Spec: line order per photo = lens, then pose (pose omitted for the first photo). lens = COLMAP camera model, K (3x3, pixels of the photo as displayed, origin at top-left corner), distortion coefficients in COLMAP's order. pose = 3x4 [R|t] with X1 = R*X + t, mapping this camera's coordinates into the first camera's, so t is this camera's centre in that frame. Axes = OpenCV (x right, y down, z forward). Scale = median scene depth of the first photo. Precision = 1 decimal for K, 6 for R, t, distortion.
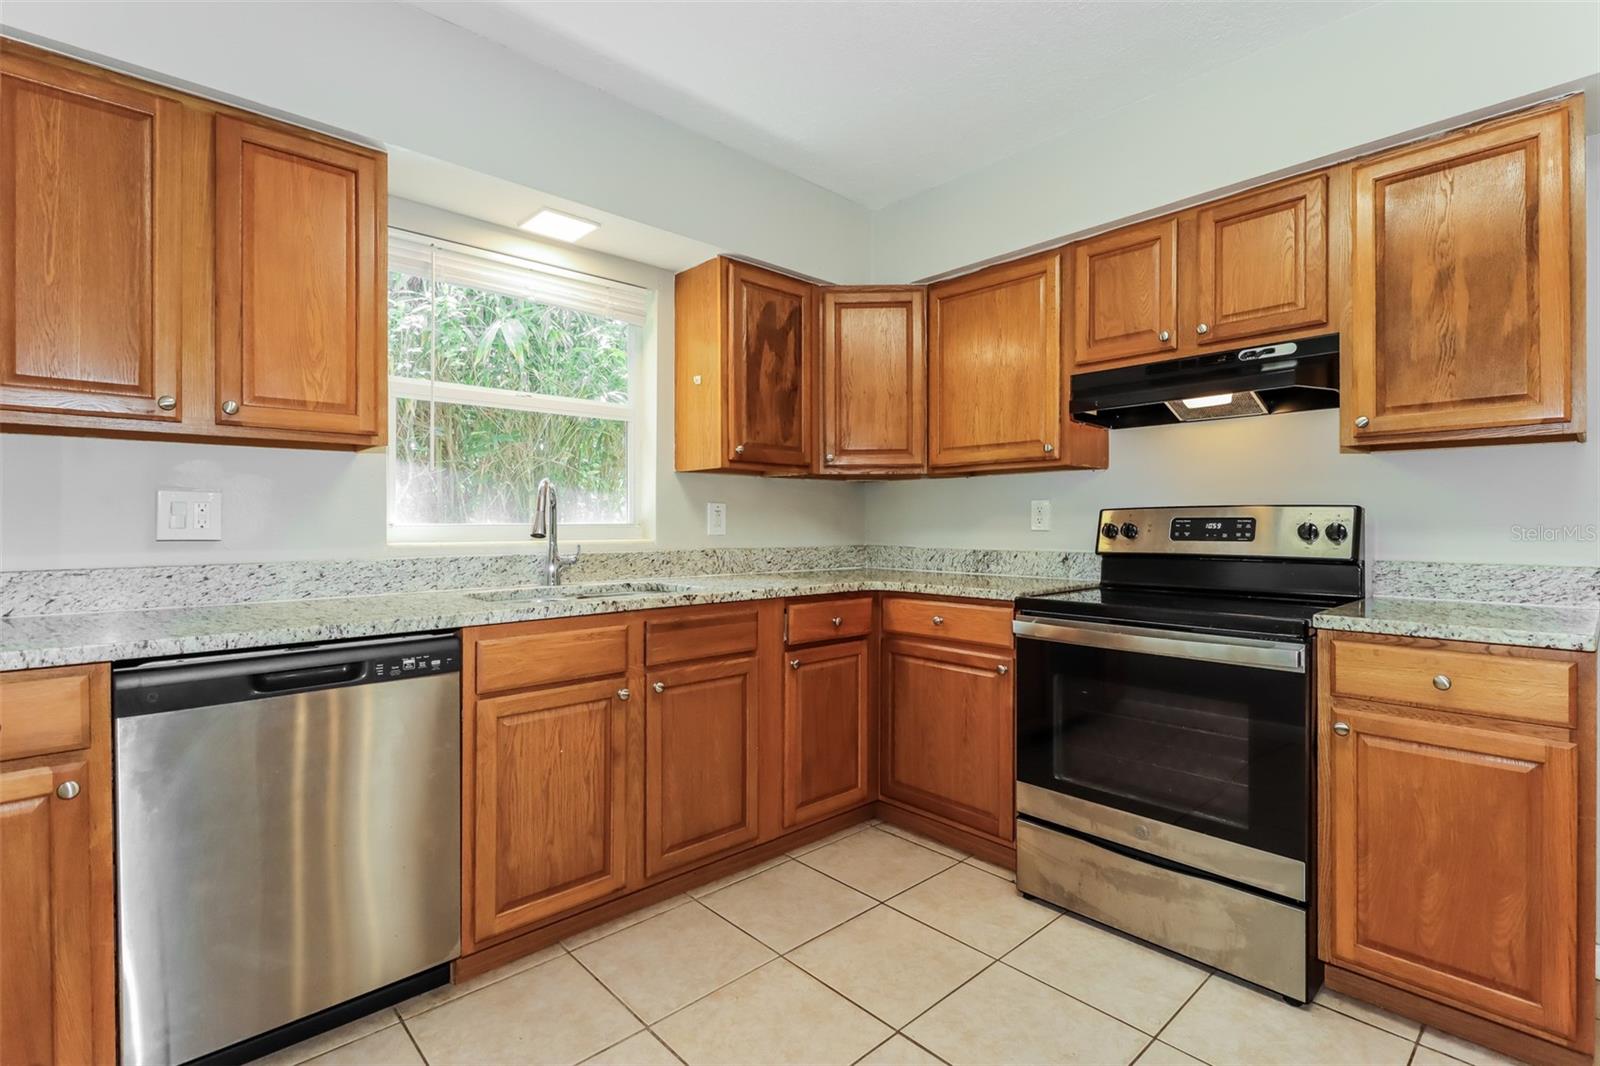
lens RADIAL K [[740.0, 0, 806.5], [0, 740.0, 526.4], [0, 0, 1]] dist [0.001595, -0.000205]
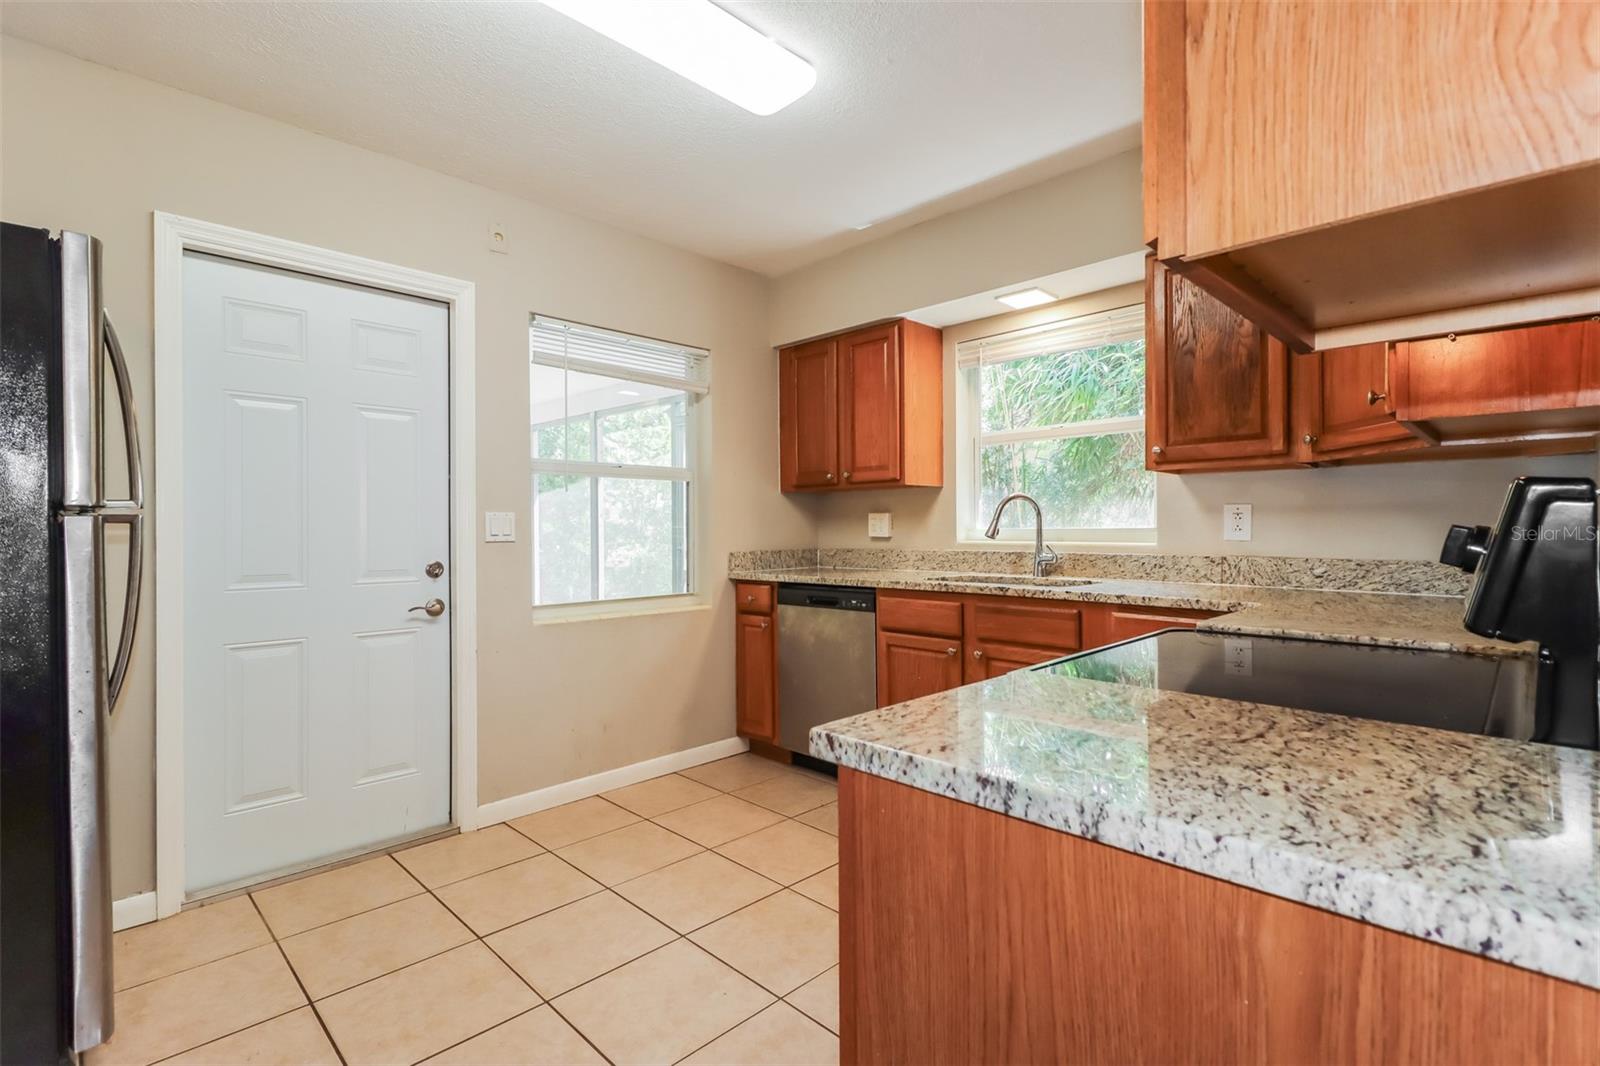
lens RADIAL K [[740.0, 0, 806.5], [0, 740.0, 526.4], [0, 0, 1]] dist [0.001595, -0.000205]
pose [[0.032731, -0.001919, -0.999462, 0.571762], [0.001534, 0.999997, -0.001869, -0.003368], [0.999463, -0.001472, 0.032734, 0.344244]]
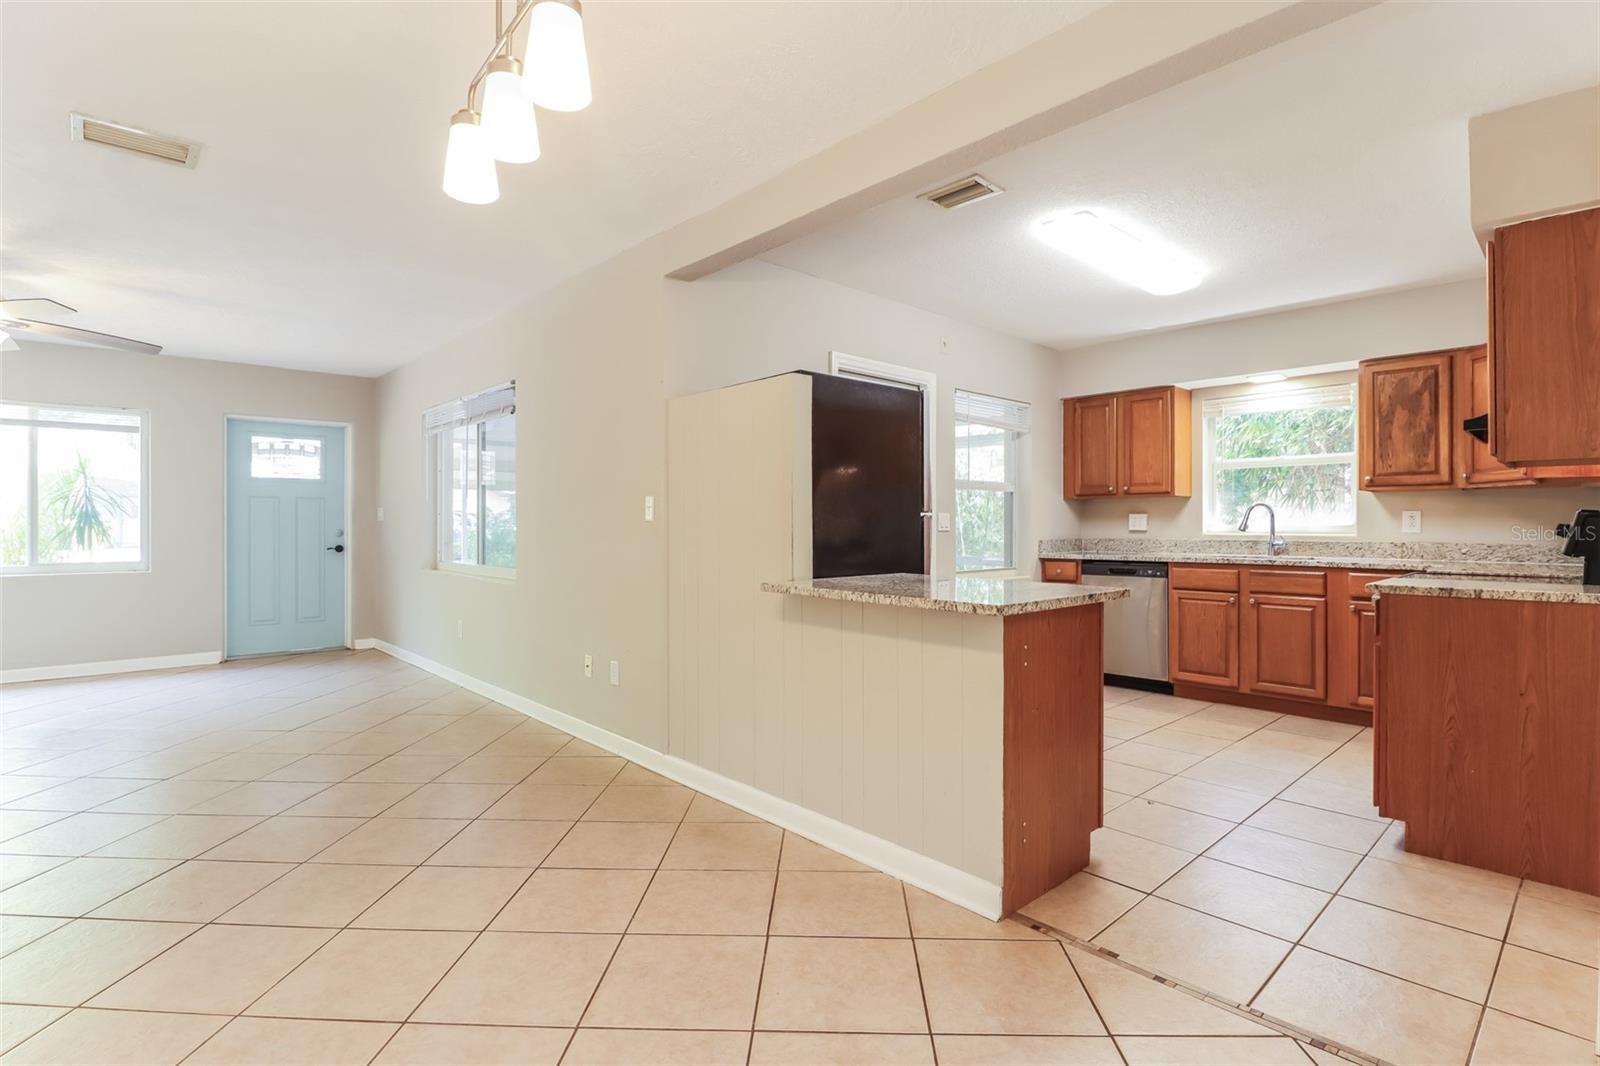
lens RADIAL K [[756.6, 0, 794.2], [0, 756.6, 524.9], [0, 0, 1]] dist [-0.031898, -0.001017]
pose [[-0.025570, 0.001636, -0.999672, 1.047104], [-0.003541, 0.999992, 0.001727, -0.001482], [0.999667, 0.003584, -0.025564, -0.142674]]
